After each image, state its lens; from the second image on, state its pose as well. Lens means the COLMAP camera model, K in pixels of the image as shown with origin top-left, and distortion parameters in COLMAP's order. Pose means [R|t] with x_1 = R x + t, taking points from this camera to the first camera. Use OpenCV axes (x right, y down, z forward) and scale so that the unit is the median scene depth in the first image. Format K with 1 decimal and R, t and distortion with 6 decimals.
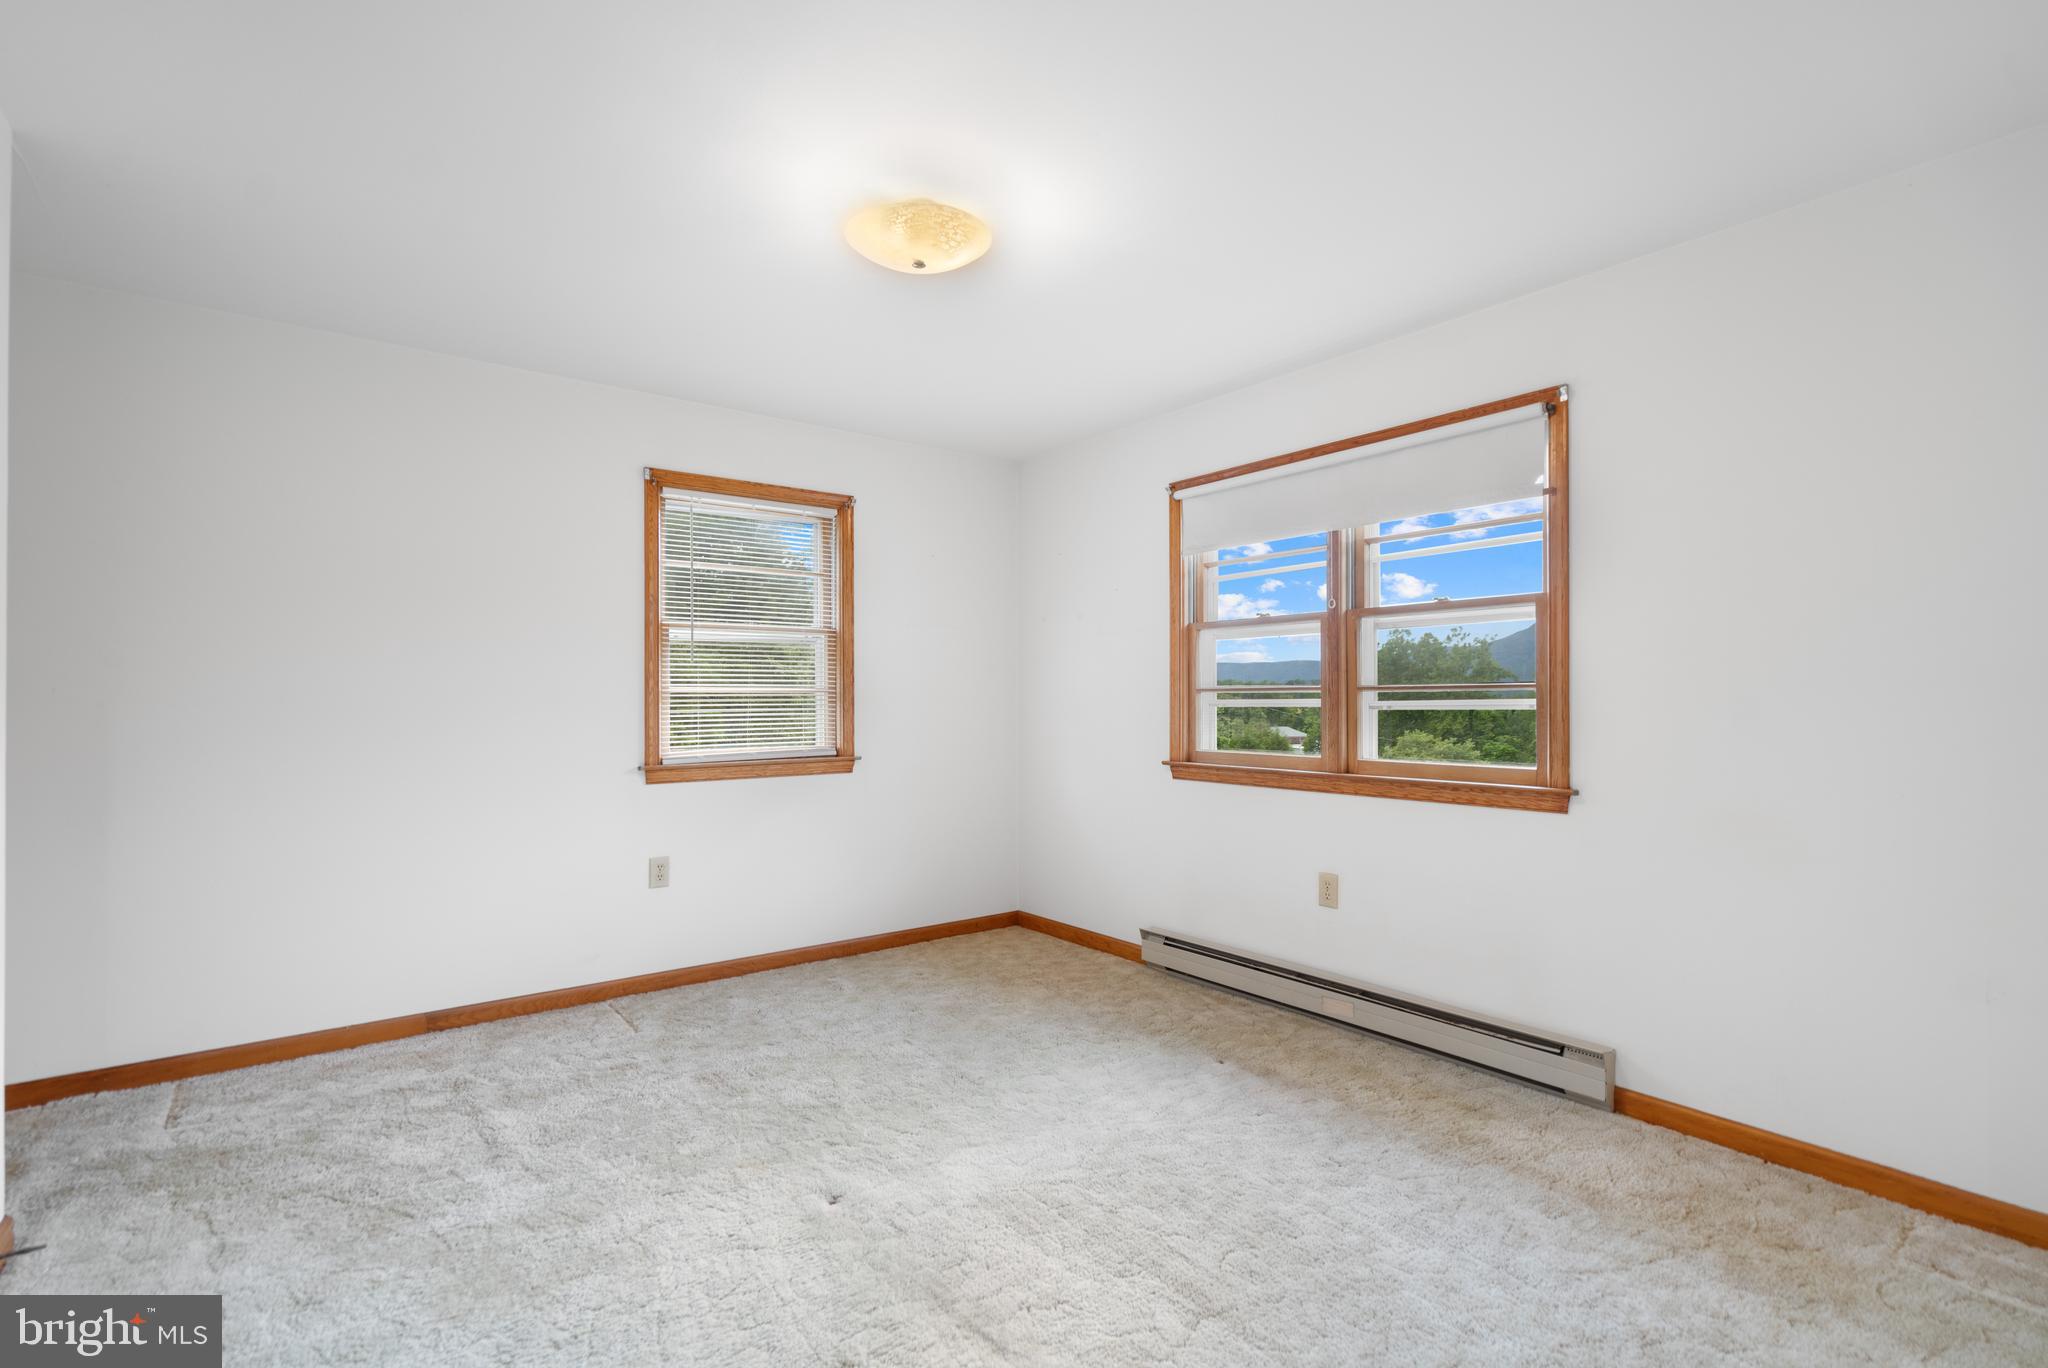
lens RADIAL K [[954.3, 0, 1010.1], [0, 954.3, 682.6], [0, 0, 1]] dist [0.003316, 0.001916]
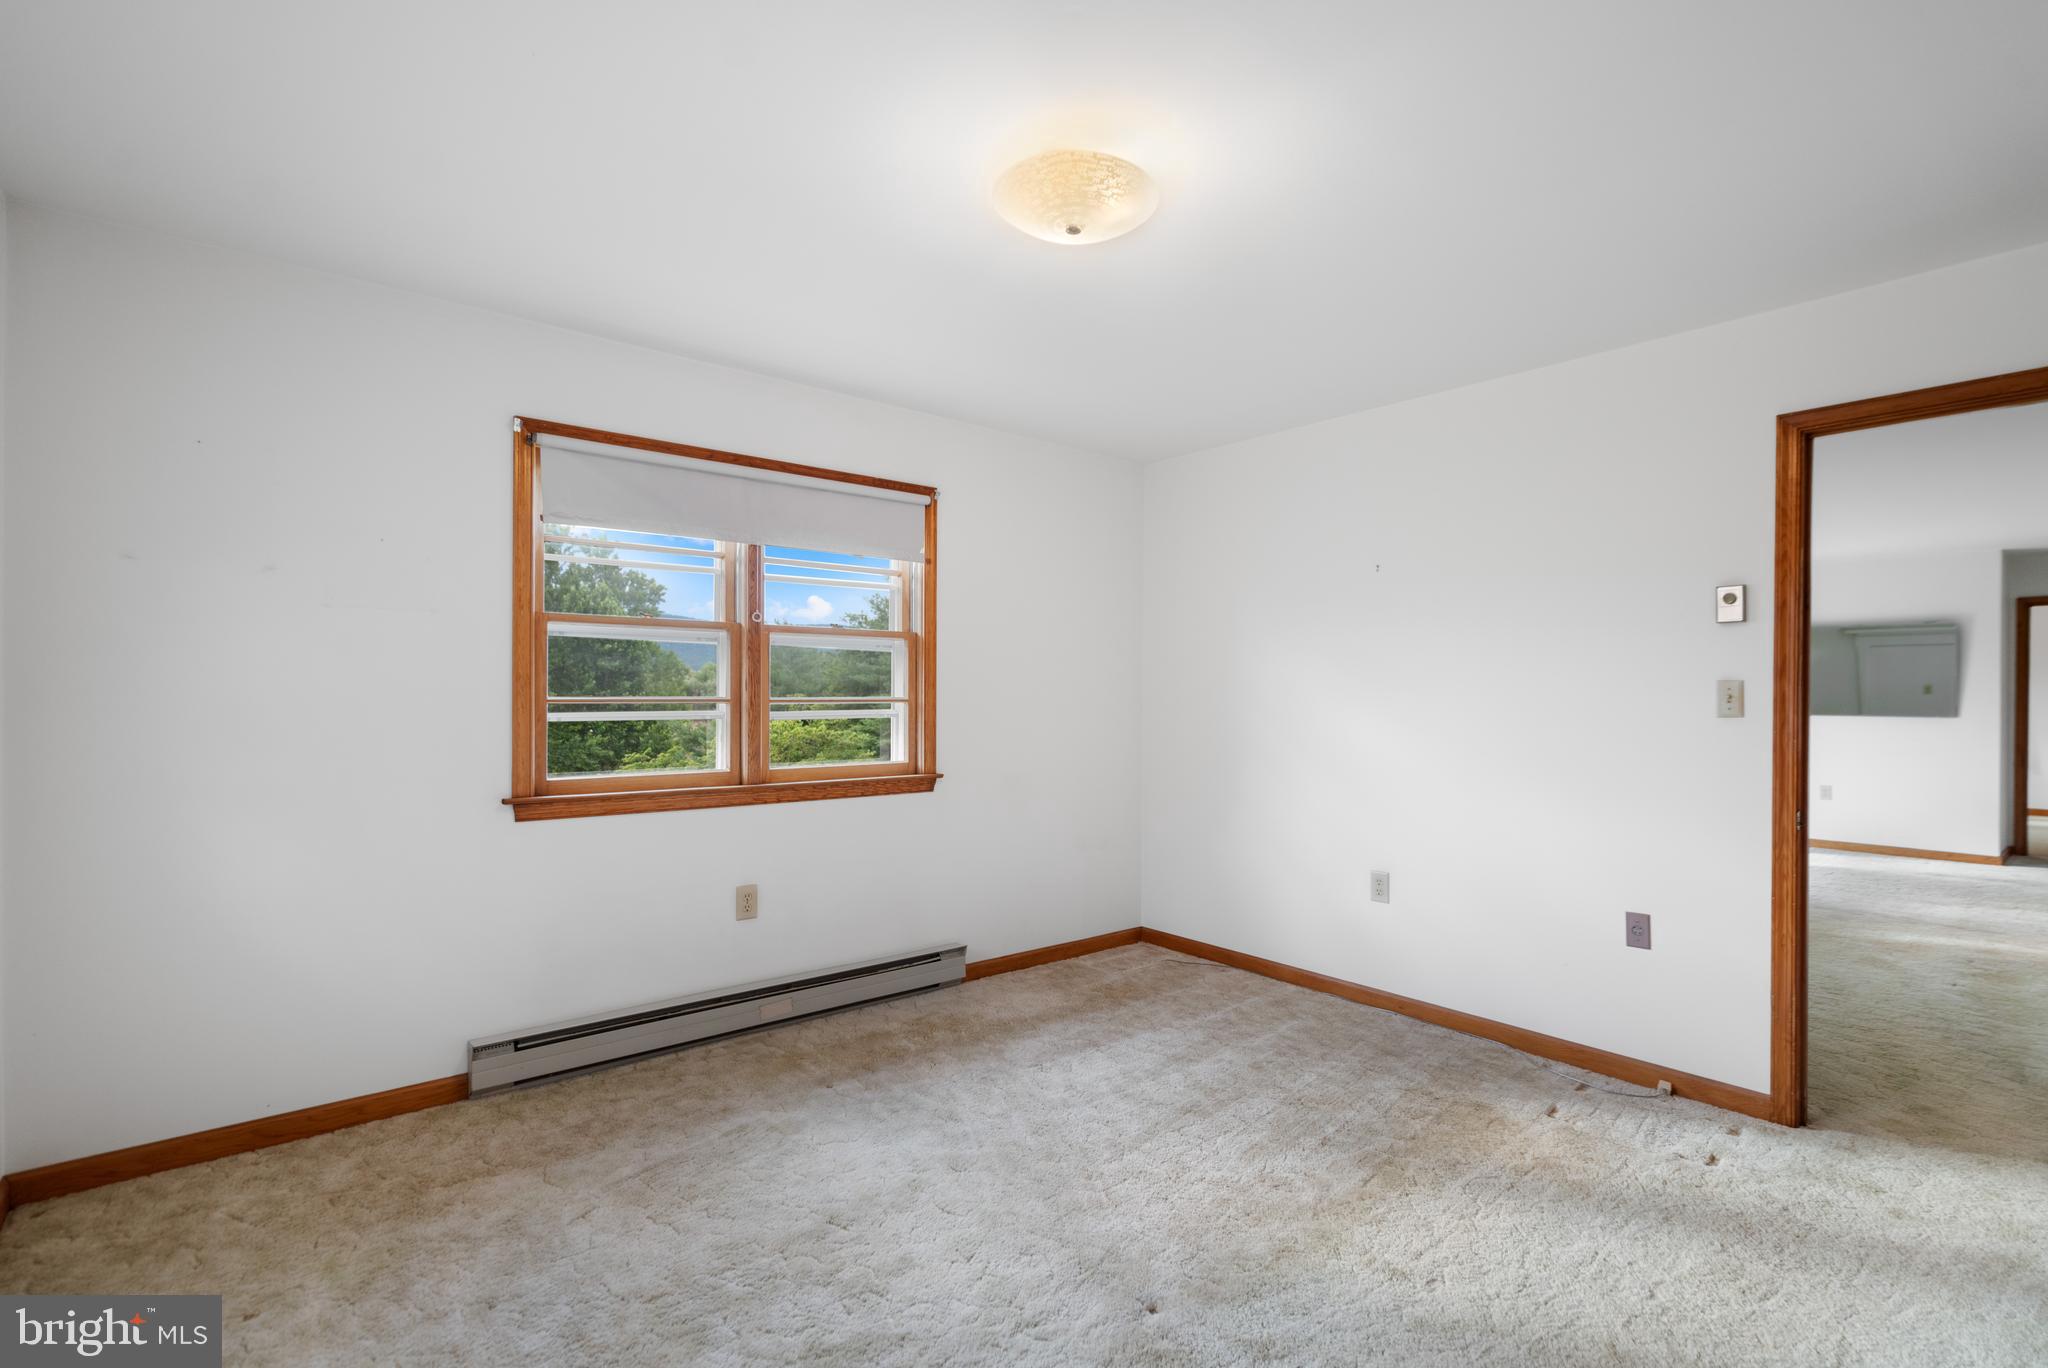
lens RADIAL K [[954.3, 0, 1008.6], [0, 954.3, 699.1], [0, 0, 1]] dist [0.003316, 0.001916]
pose [[-0.055106, 0.002784, 0.998477, -0.674723], [-0.020411, 0.999784, -0.003914, 0.002499], [-0.998272, -0.020595, -0.055038, 0.776661]]
